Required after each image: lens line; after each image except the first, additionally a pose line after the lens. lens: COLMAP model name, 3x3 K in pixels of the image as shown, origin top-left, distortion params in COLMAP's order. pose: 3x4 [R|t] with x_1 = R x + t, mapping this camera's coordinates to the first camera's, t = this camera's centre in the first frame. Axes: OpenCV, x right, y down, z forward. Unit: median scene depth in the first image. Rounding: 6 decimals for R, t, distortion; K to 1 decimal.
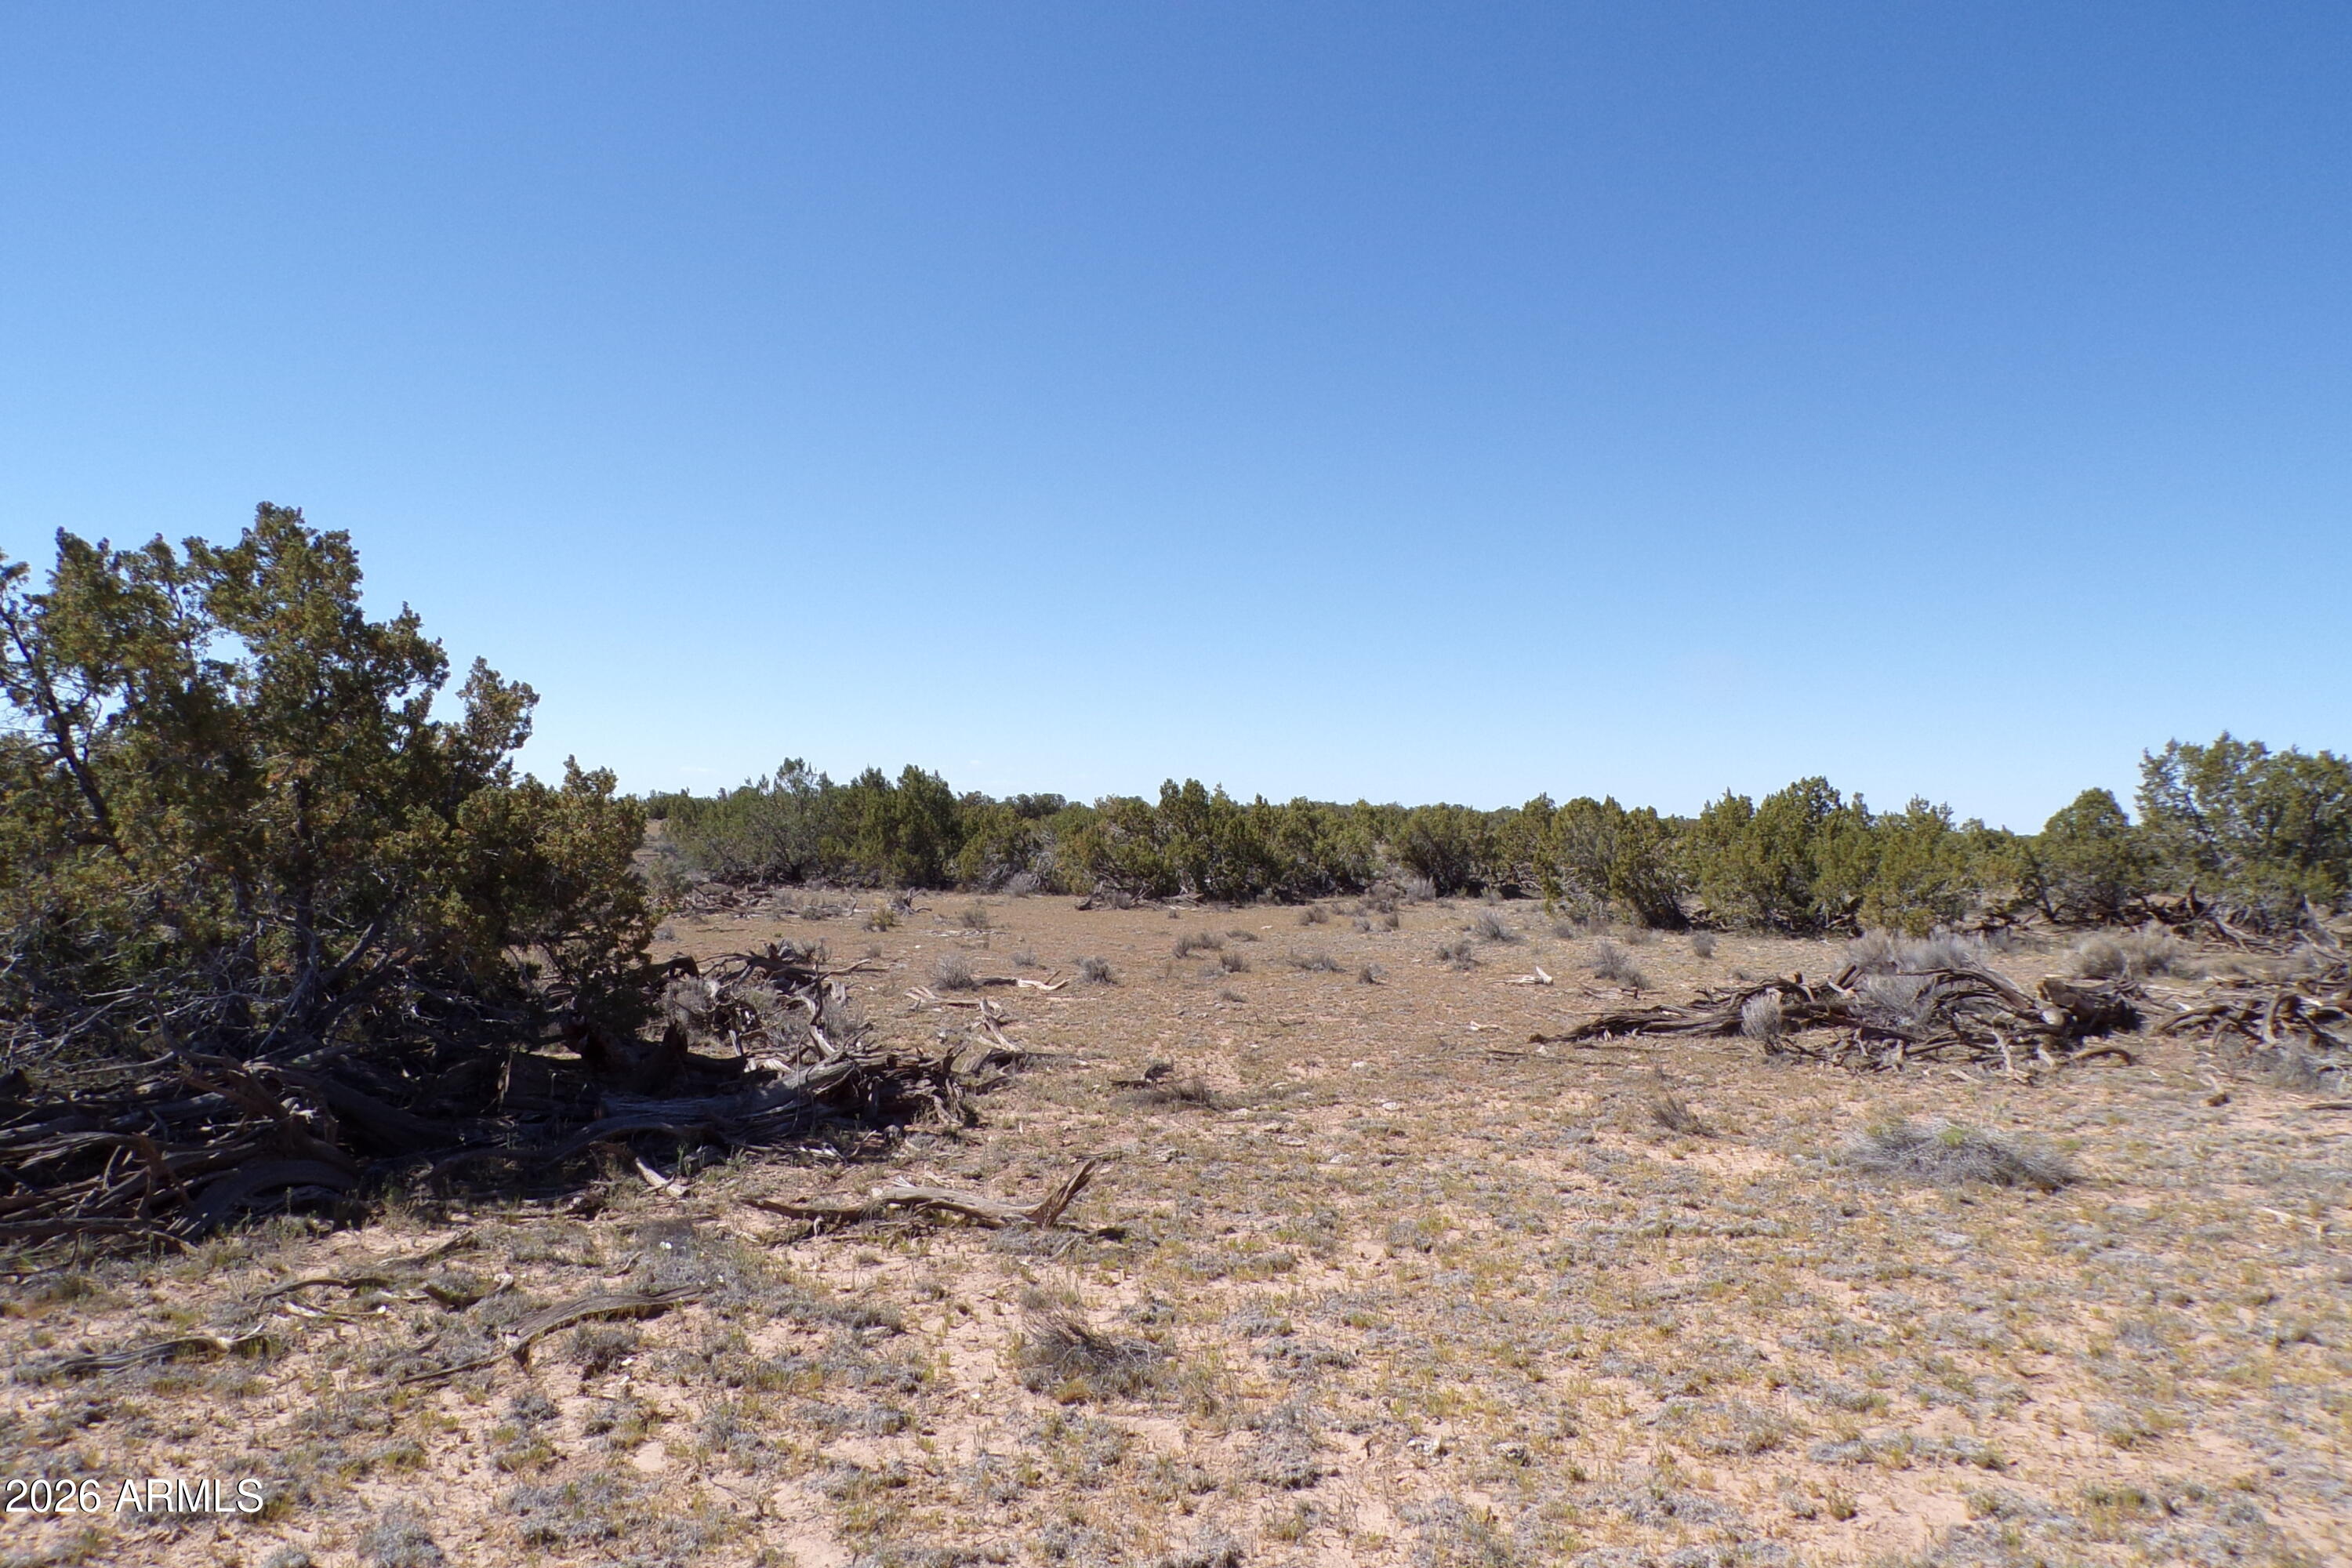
lens RADIAL K [[1637.4, 0, 1183.7], [0, 1637.4, 766.8], [0, 0, 1]] dist [0.010920, -0.000938]
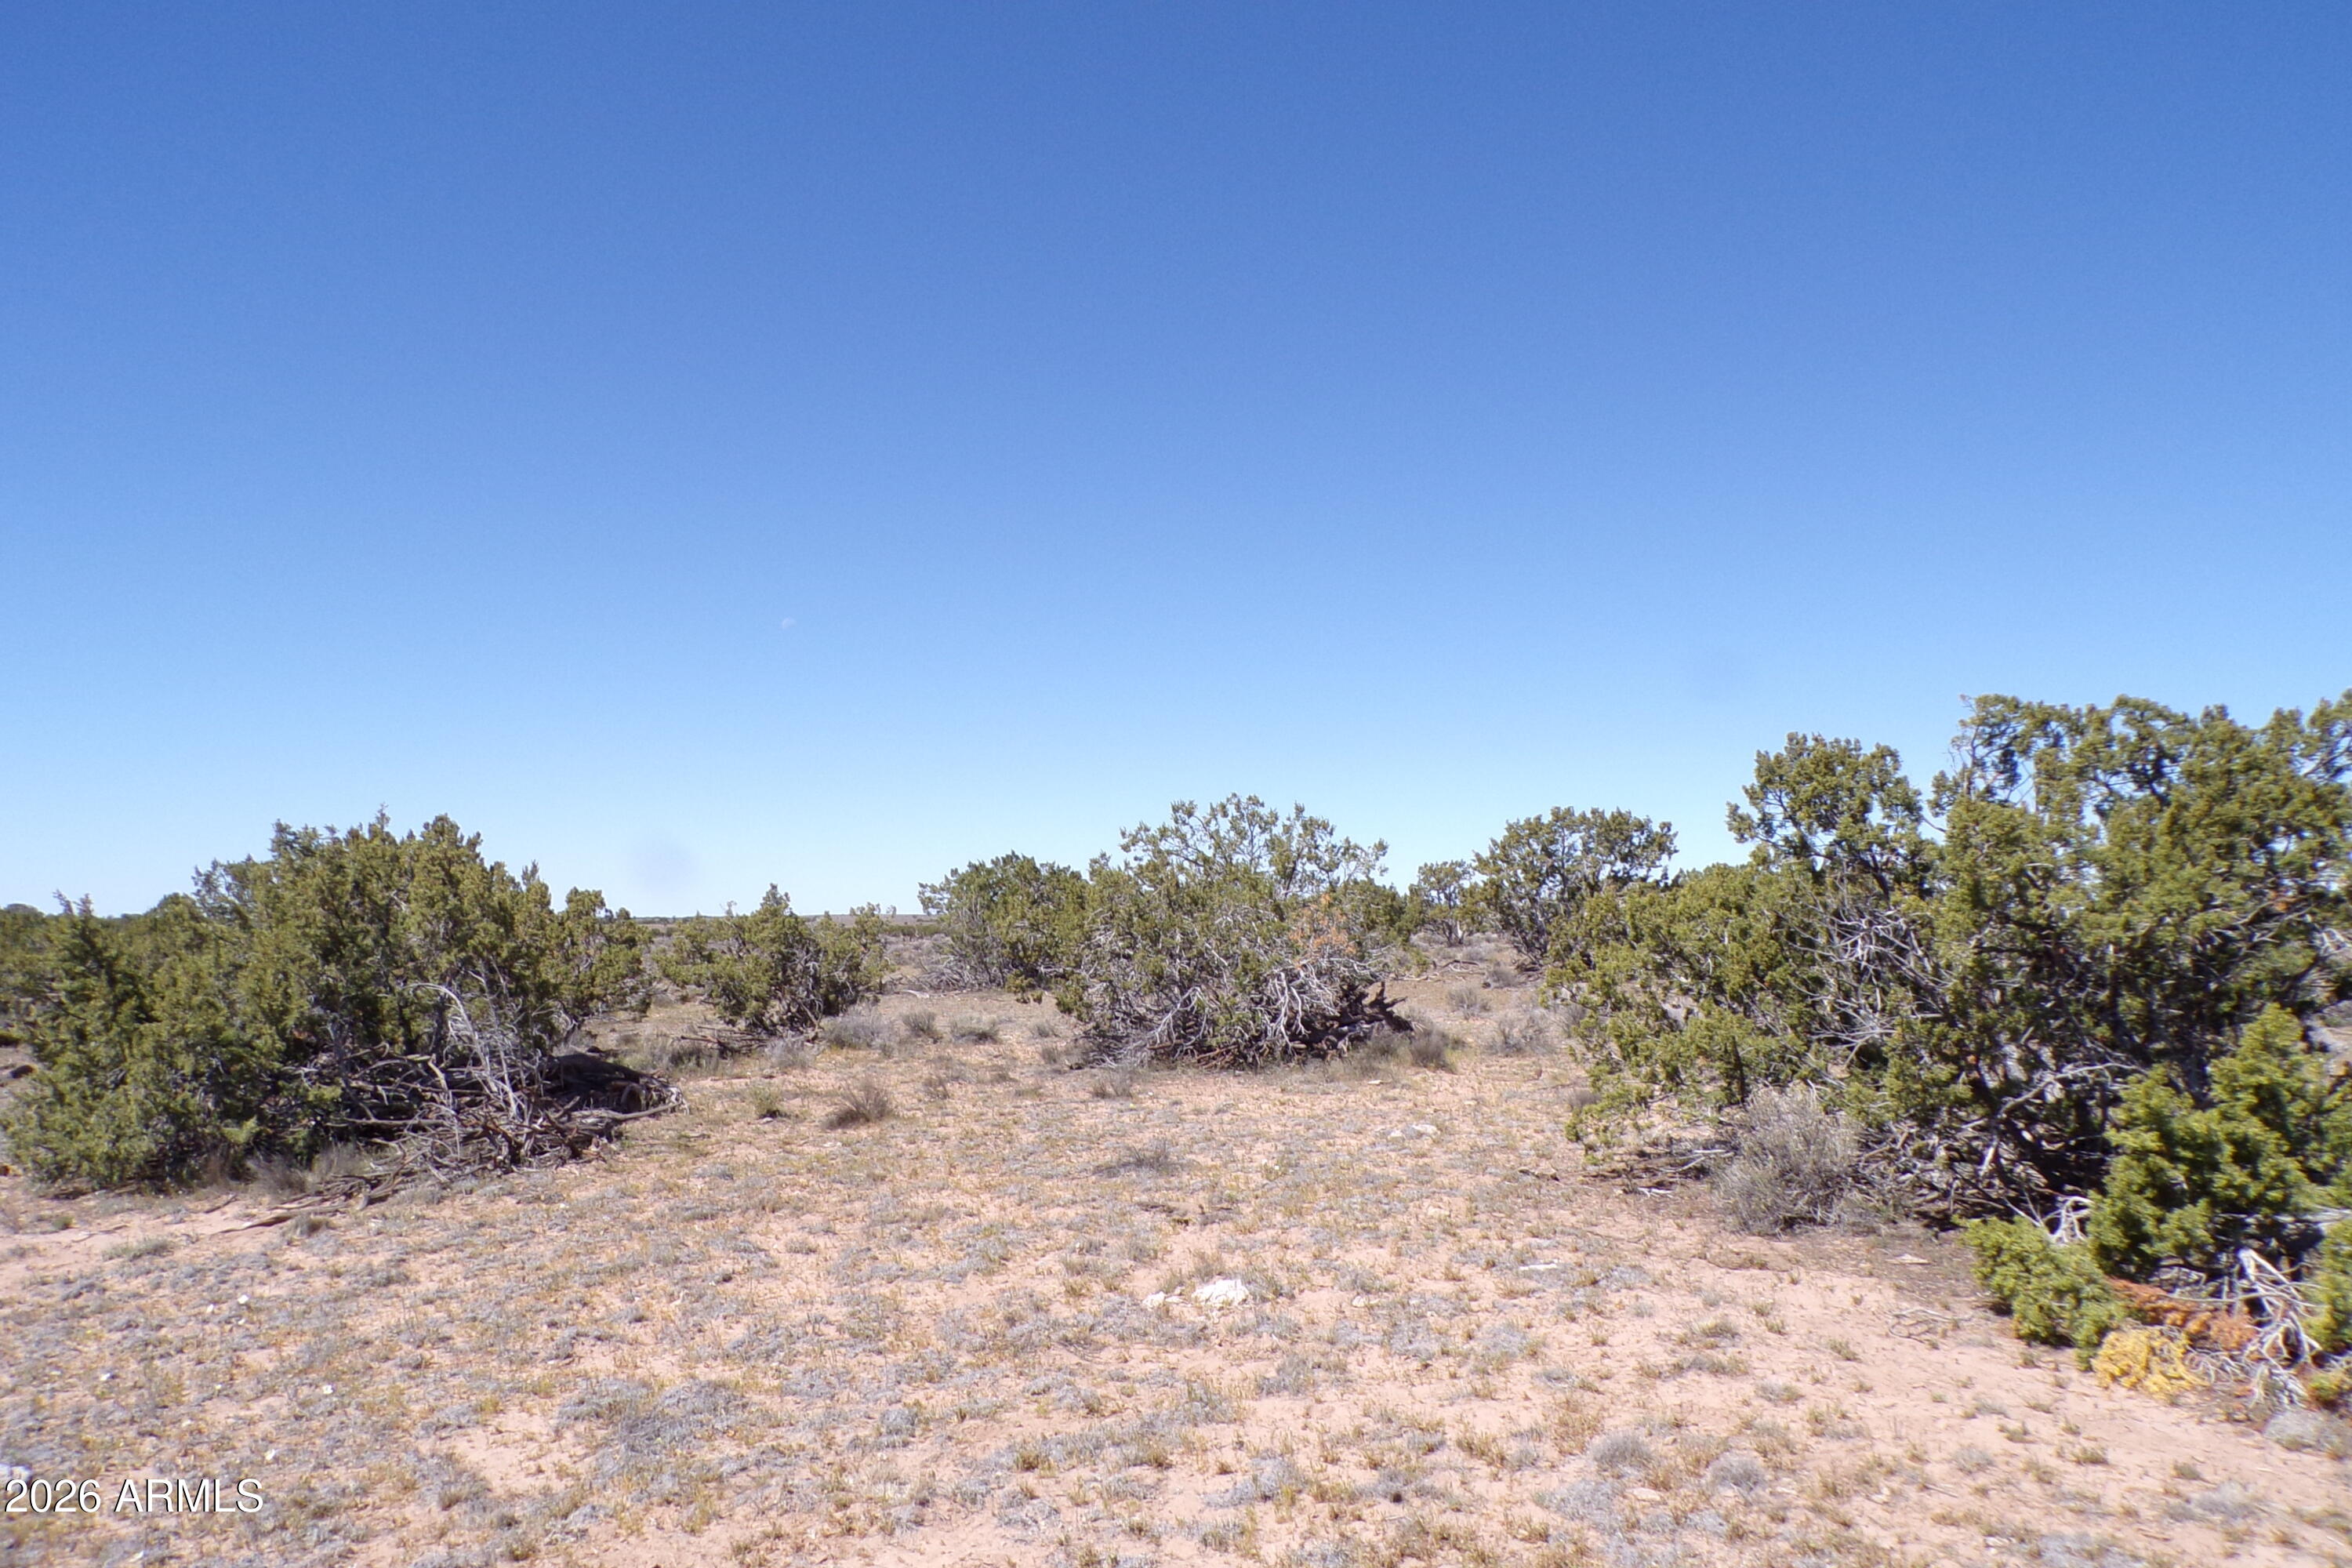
lens RADIAL K [[1637.4, 0, 1171.8], [0, 1637.4, 794.0], [0, 0, 1]] dist [0.010920, -0.000938]
pose [[0.581298, 0.024060, 0.813335, -0.066120], [0.001099, 0.999539, -0.030353, -0.025589], [-0.813690, 0.018538, 0.581003, -0.442928]]
